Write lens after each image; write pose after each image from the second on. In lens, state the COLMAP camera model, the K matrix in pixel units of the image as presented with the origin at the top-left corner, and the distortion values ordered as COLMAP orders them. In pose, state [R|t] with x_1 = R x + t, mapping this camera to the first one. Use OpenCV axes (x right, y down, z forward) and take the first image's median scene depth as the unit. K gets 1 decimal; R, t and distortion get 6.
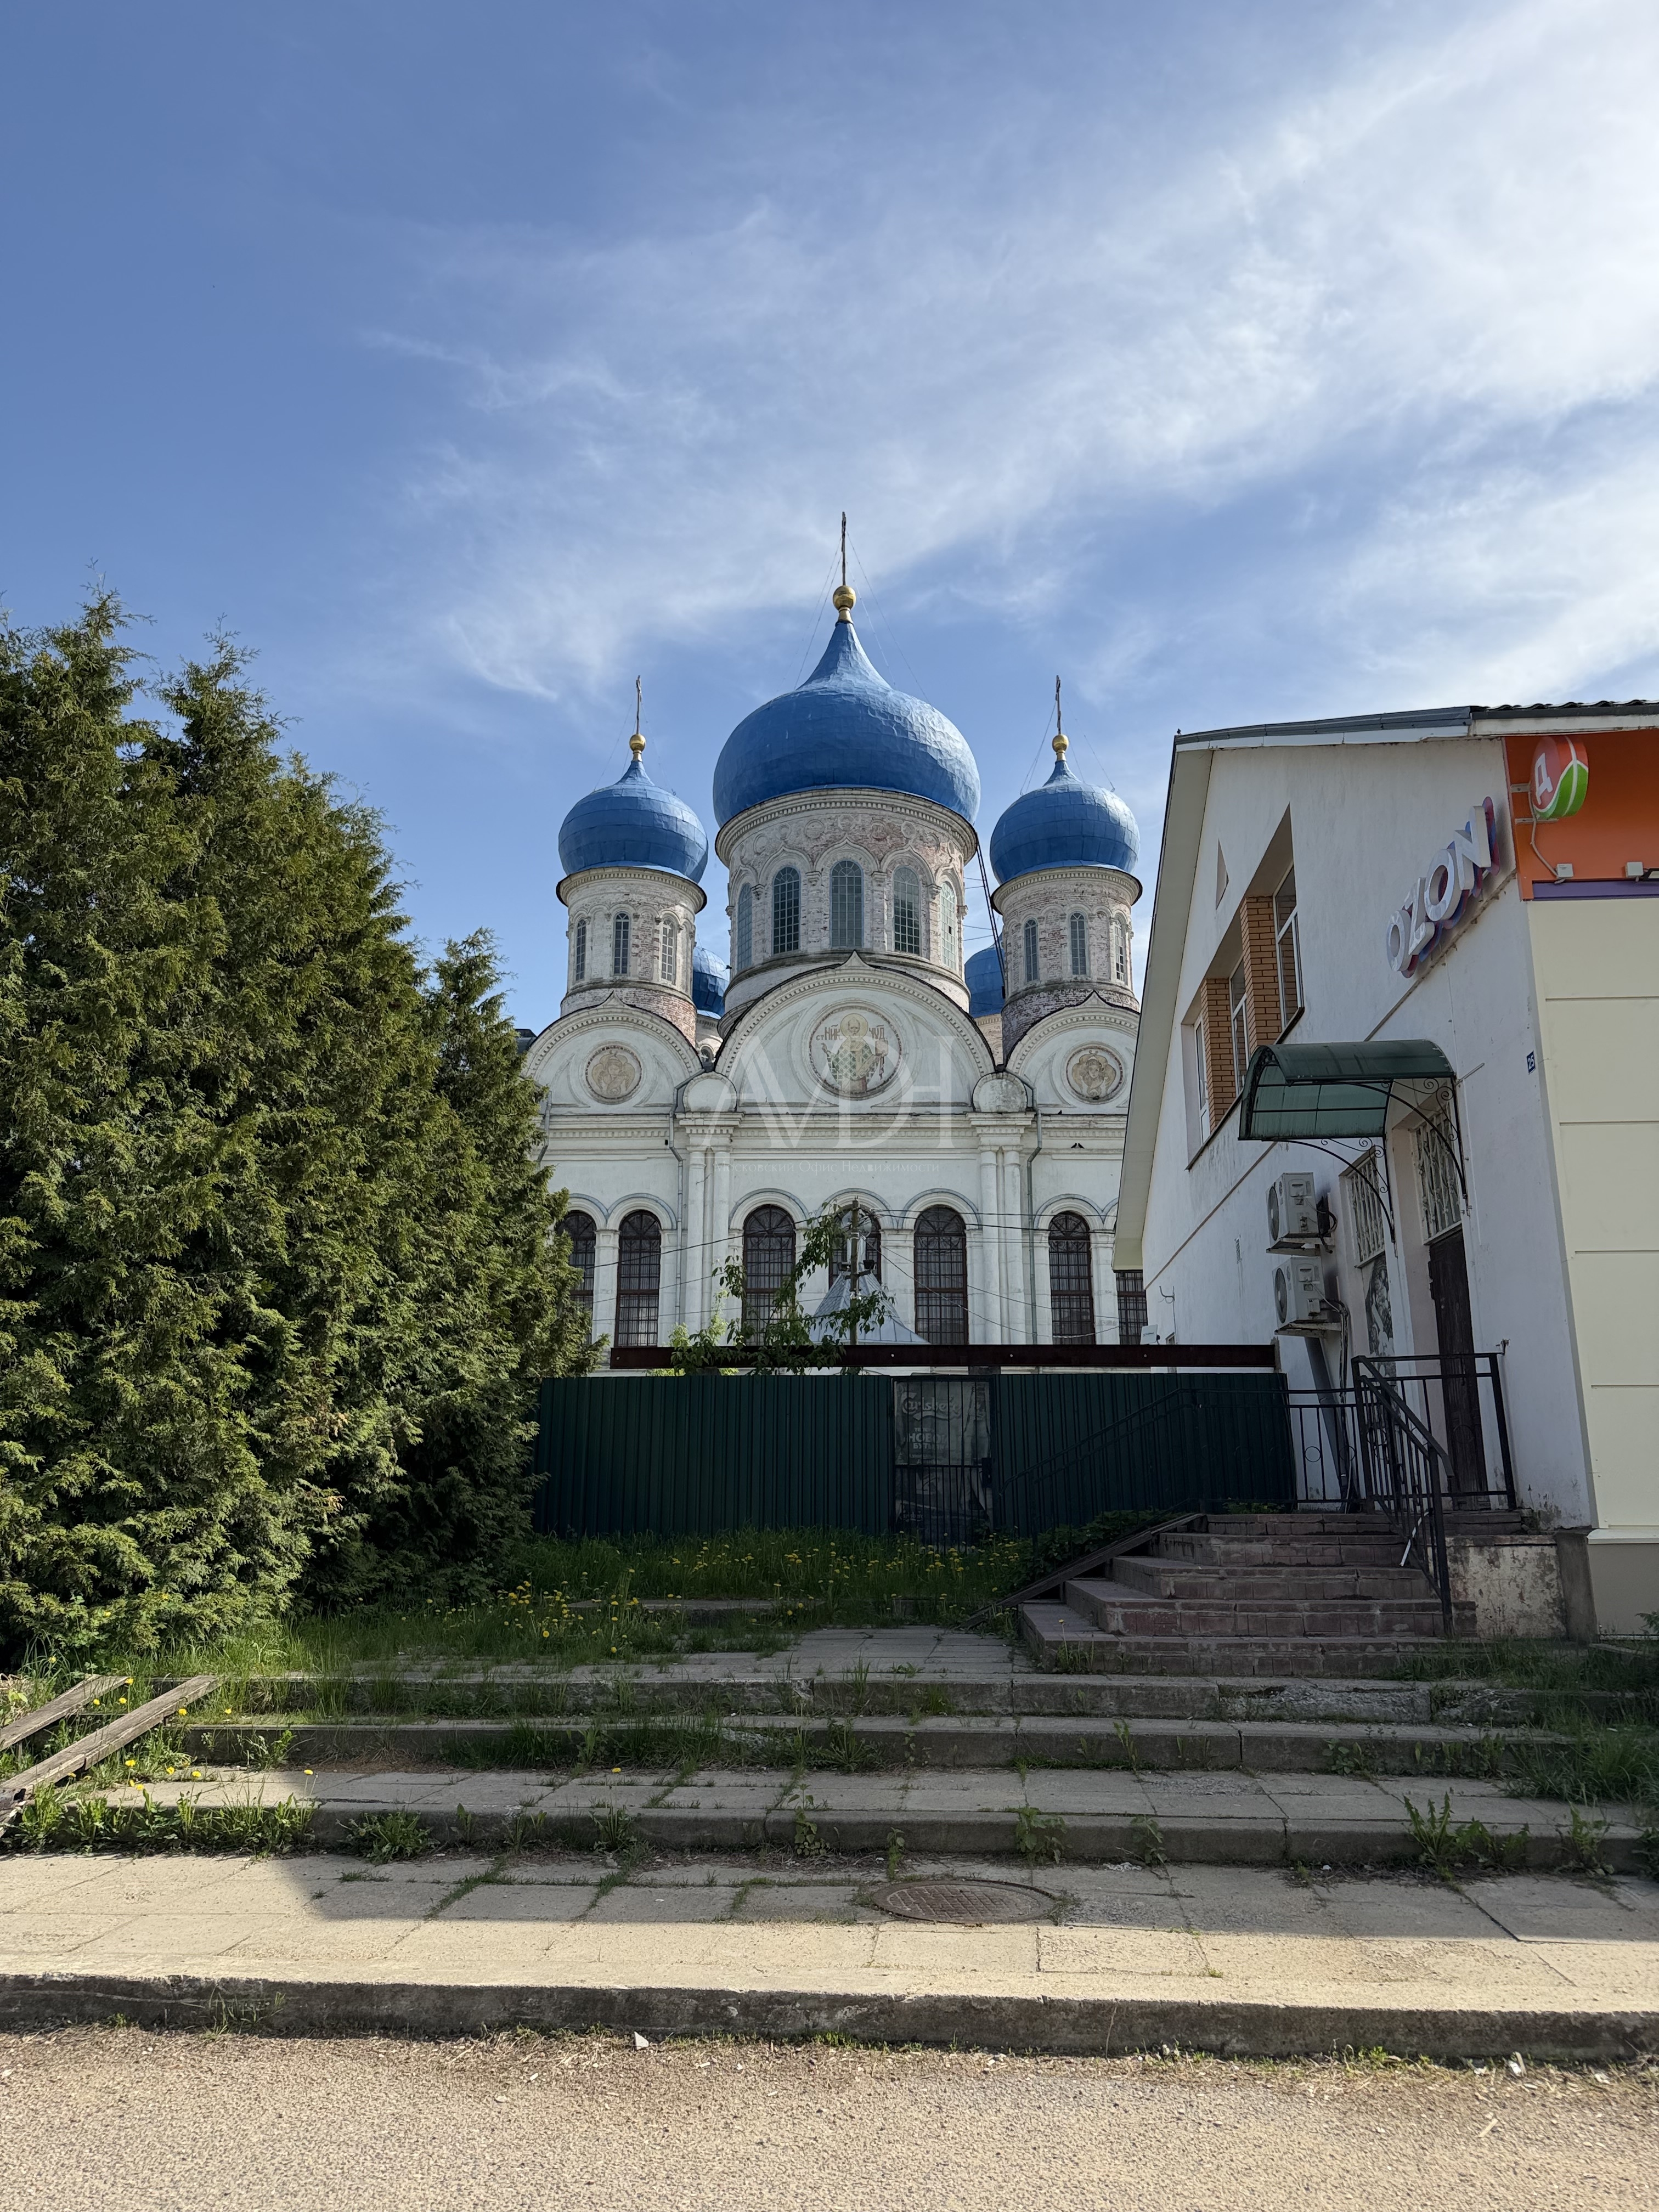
lens RADIAL K [[1617.5, 0, 829.2], [0, 1617.5, 1040.1], [0, 0, 1]] dist [0.044391, -0.001408]
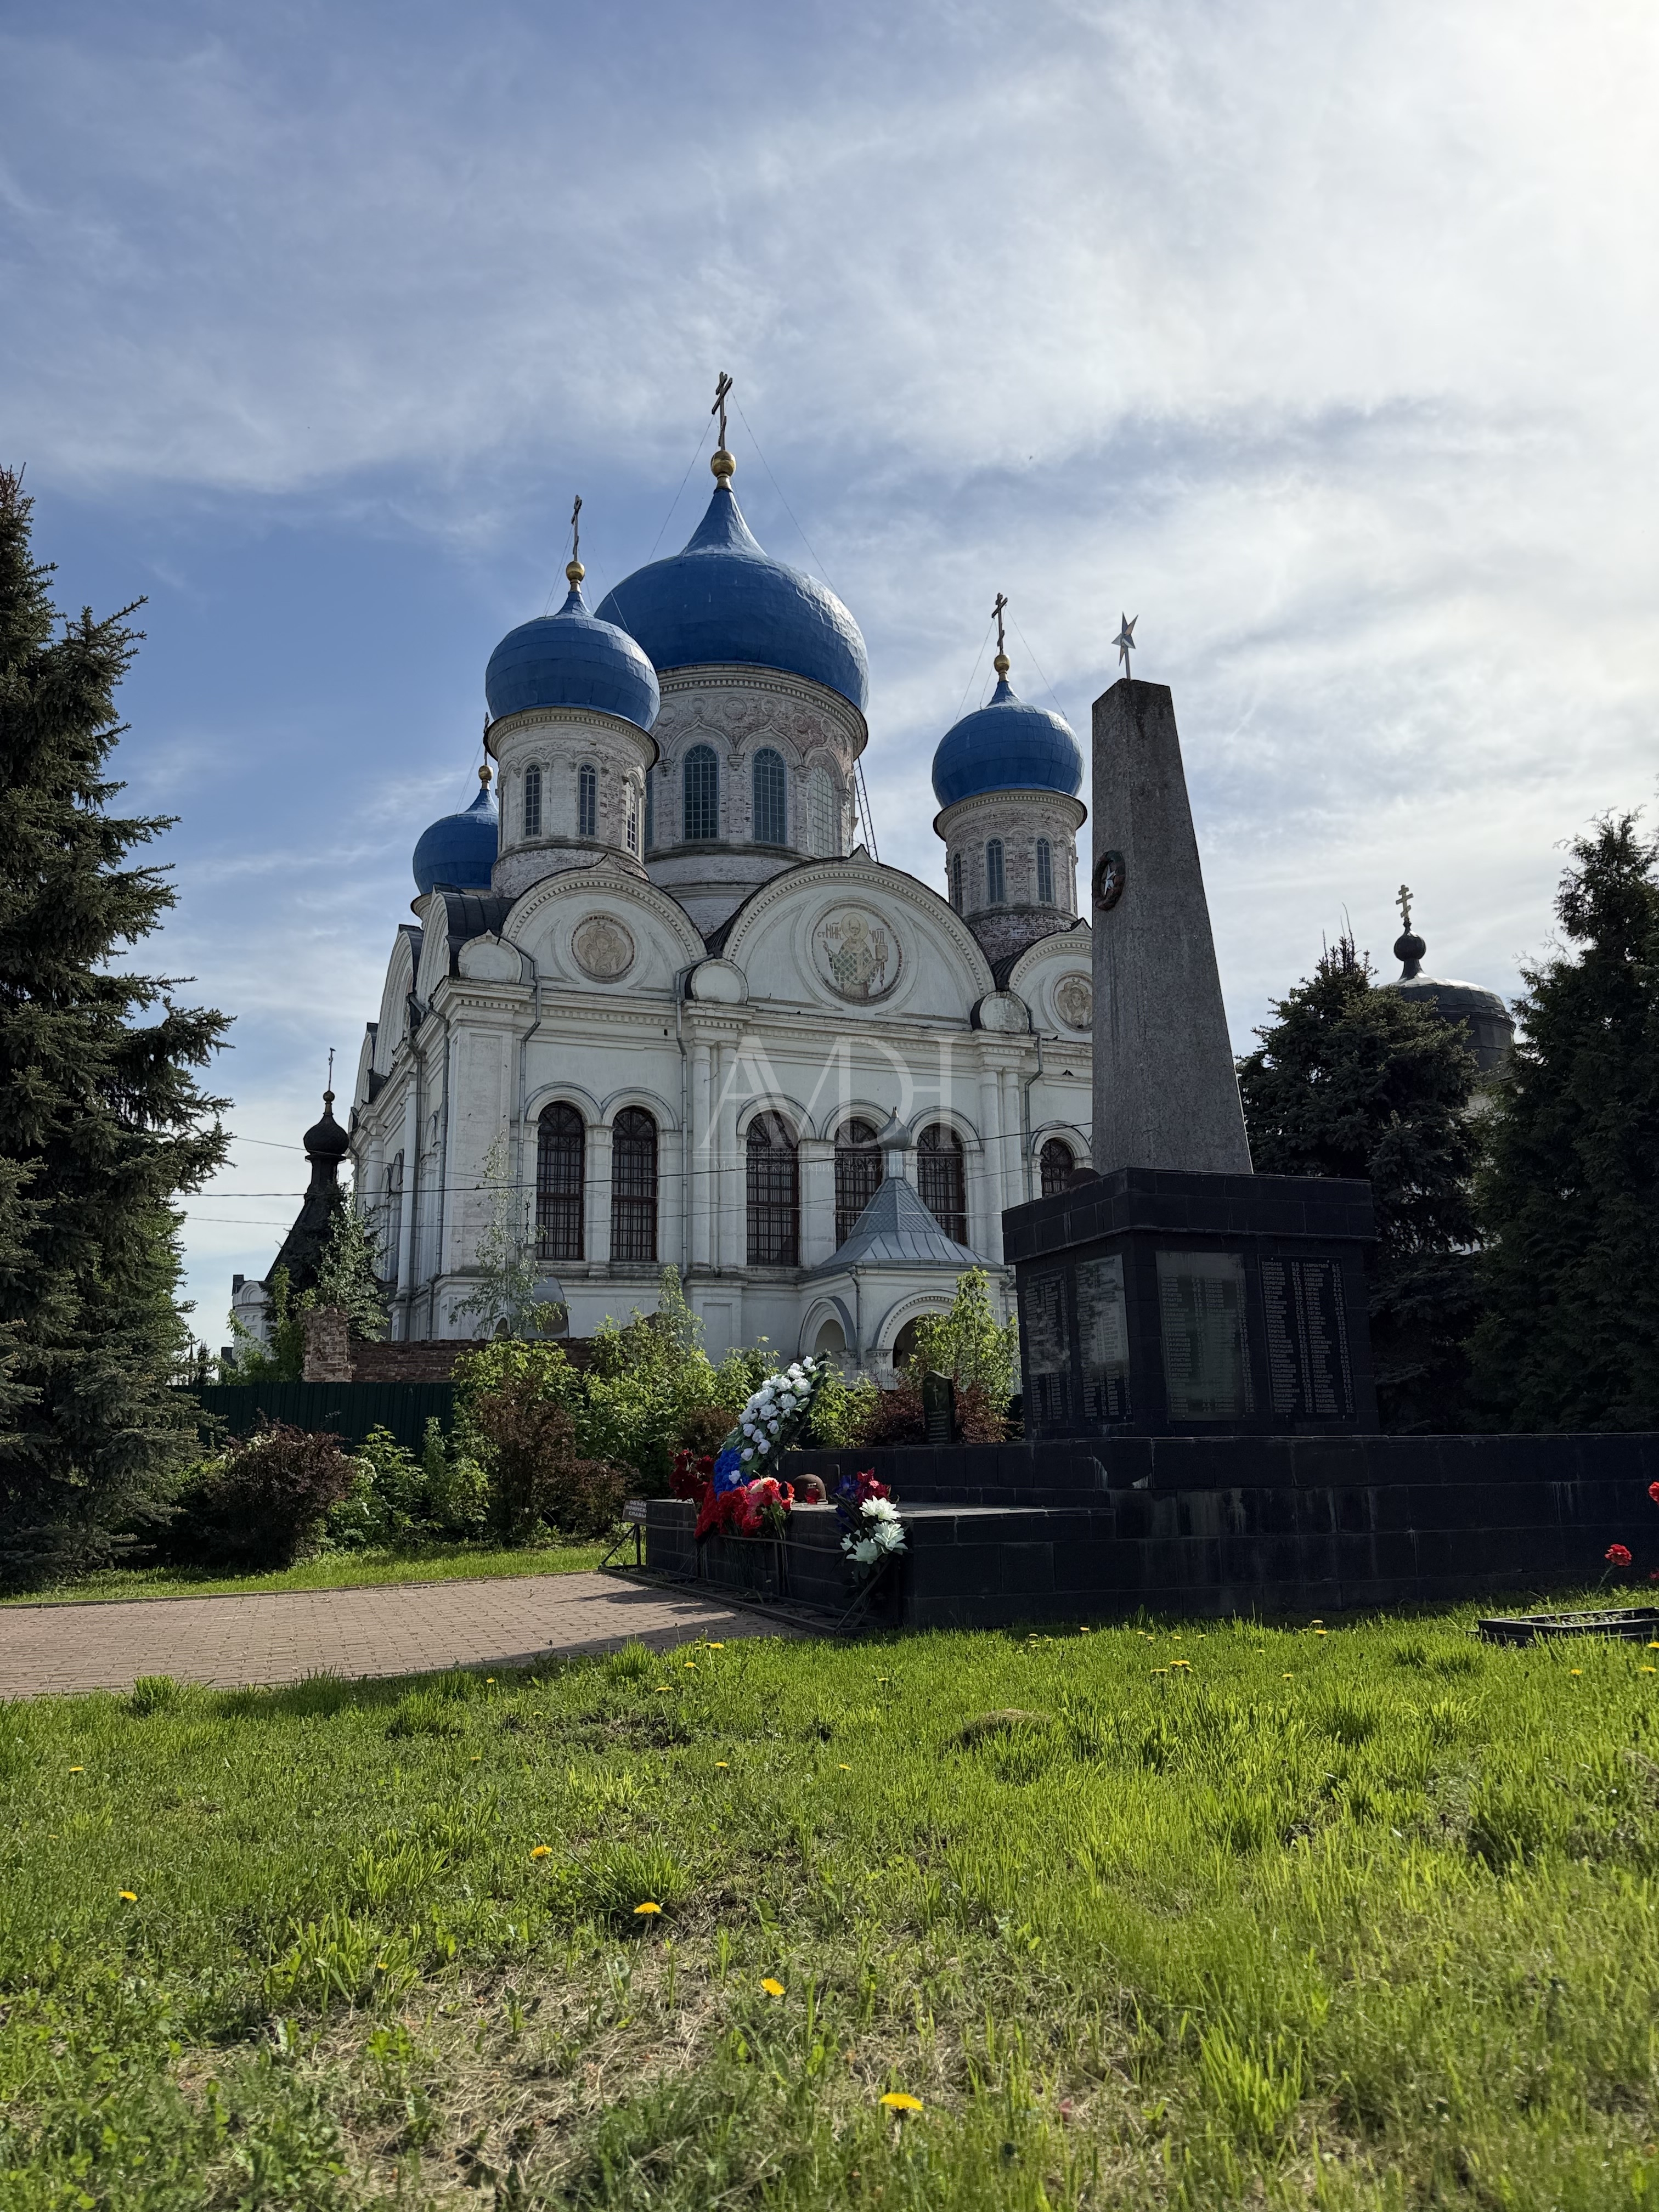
lens RADIAL K [[1533.9, 0, 829.5], [0, 1533.9, 1106.0], [0, 0, 1]] dist [0.035783, -0.061056]
pose [[0.913220, 0.070407, 0.401338, -0.299354], [-0.100119, 0.993535, 0.053516, 0.041954], [-0.394975, -0.089053, 0.914365, 0.166792]]
